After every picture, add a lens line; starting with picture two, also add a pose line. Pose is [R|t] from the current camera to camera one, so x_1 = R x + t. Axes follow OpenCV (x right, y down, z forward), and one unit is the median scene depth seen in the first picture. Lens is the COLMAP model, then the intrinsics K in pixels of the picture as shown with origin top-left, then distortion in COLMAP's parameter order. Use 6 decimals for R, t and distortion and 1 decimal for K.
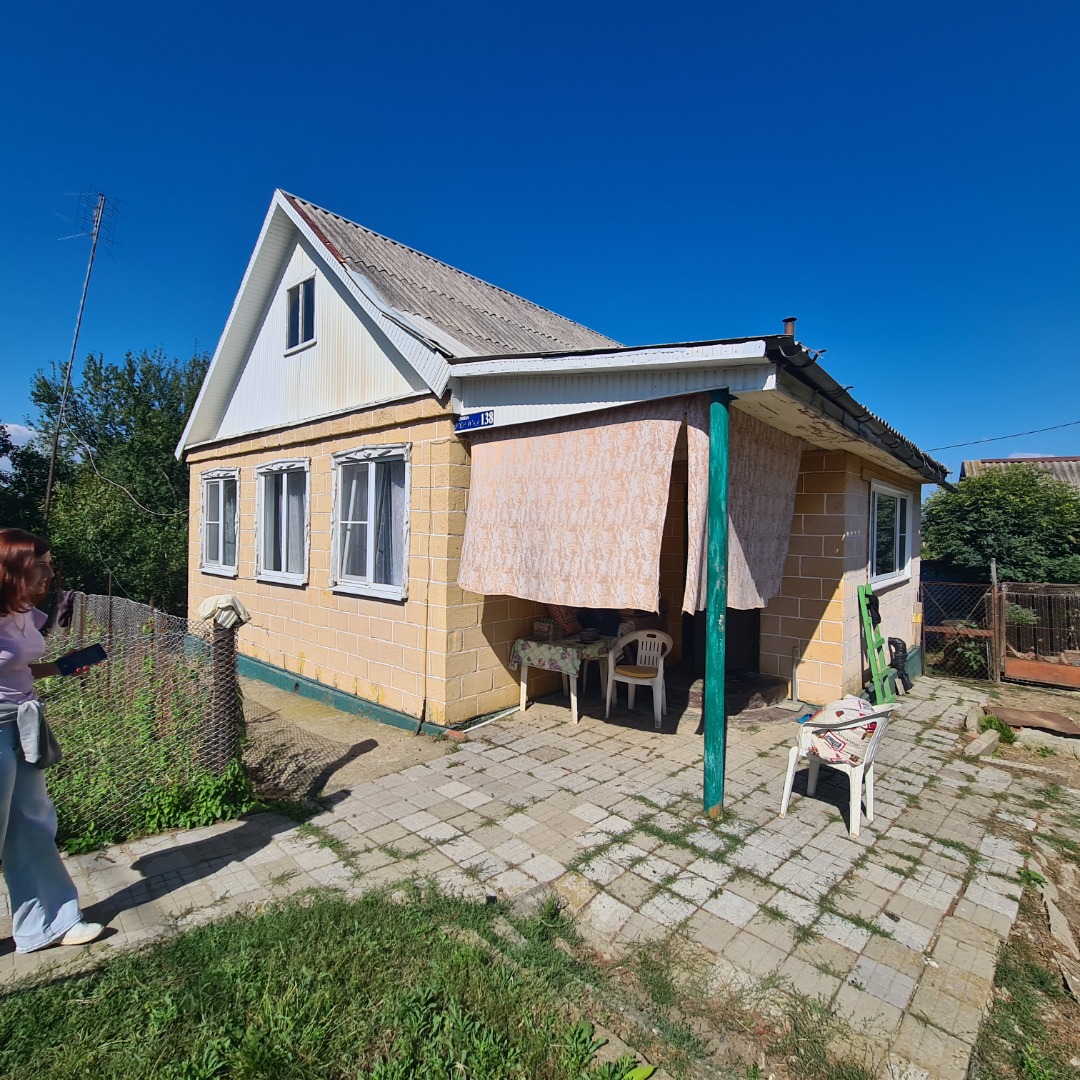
lens RADIAL K [[588.9, 0, 527.5], [0, 588.9, 535.3], [0, 0, 1]] dist [-0.001520, 0.000924]
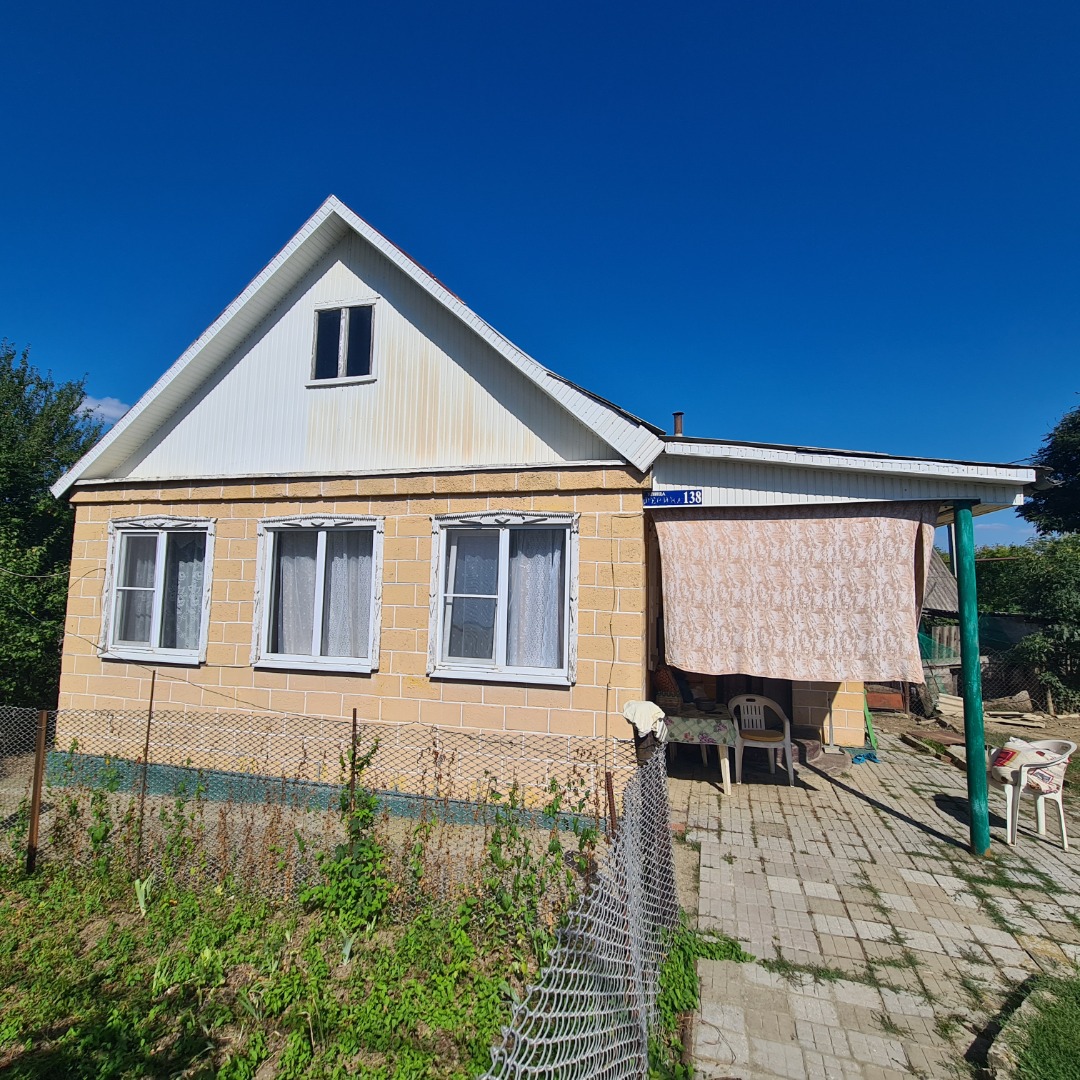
lens RADIAL K [[588.9, 0, 529.7], [0, 588.9, 536.0], [0, 0, 1]] dist [-0.001520, 0.000924]
pose [[0.890311, 0.039398, 0.453645, -0.693061], [-0.001781, 0.996544, -0.083053, -0.042580], [-0.455349, 0.073136, 0.887304, 0.208359]]
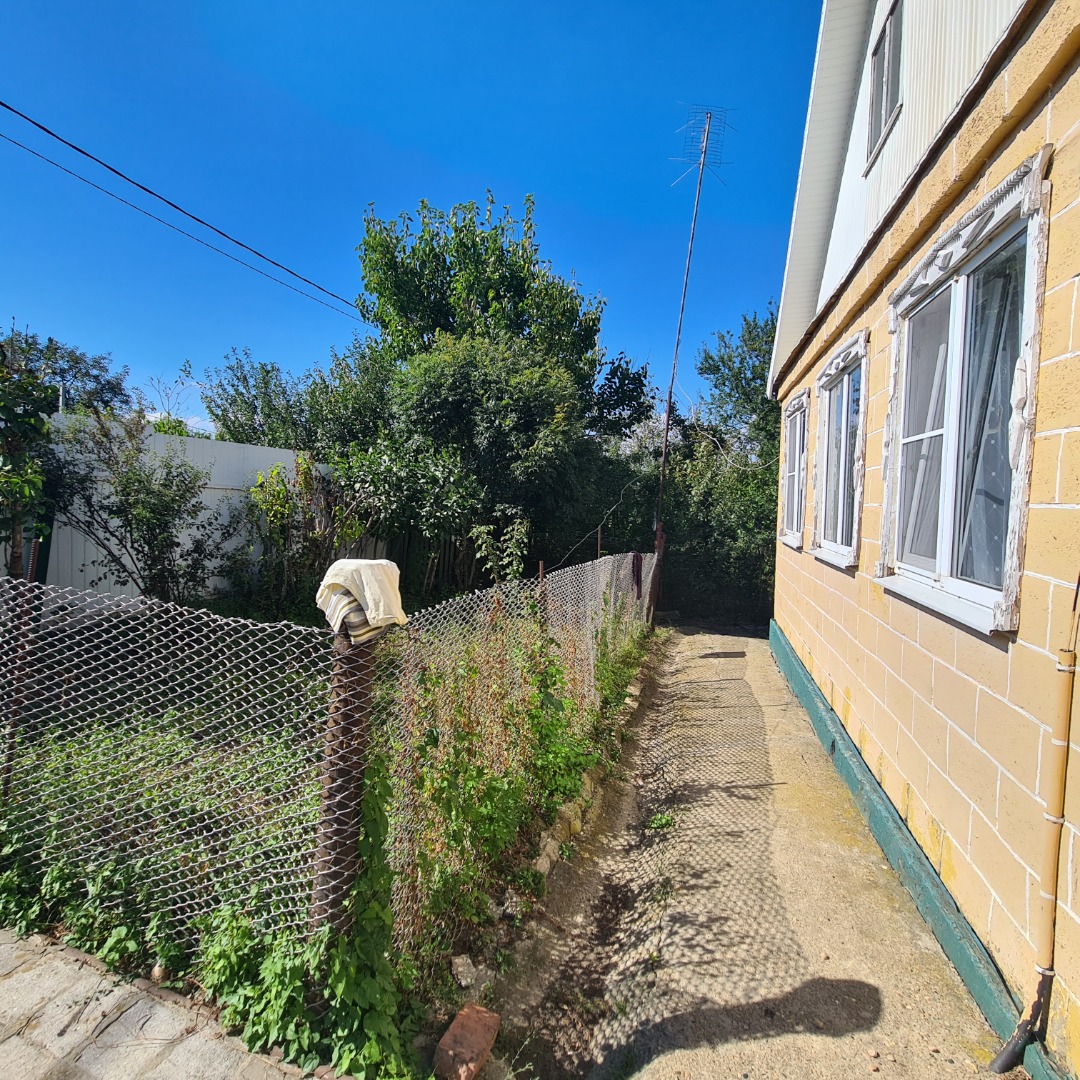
lens RADIAL K [[588.9, 0, 539.4], [0, 588.9, 536.5], [0, 0, 1]] dist [-0.001520, 0.000924]
pose [[0.451559, 0.042812, -0.891213, -0.030301], [-0.005521, 0.998963, 0.045190, 0.039386], [0.892224, -0.015486, 0.451328, 0.611168]]
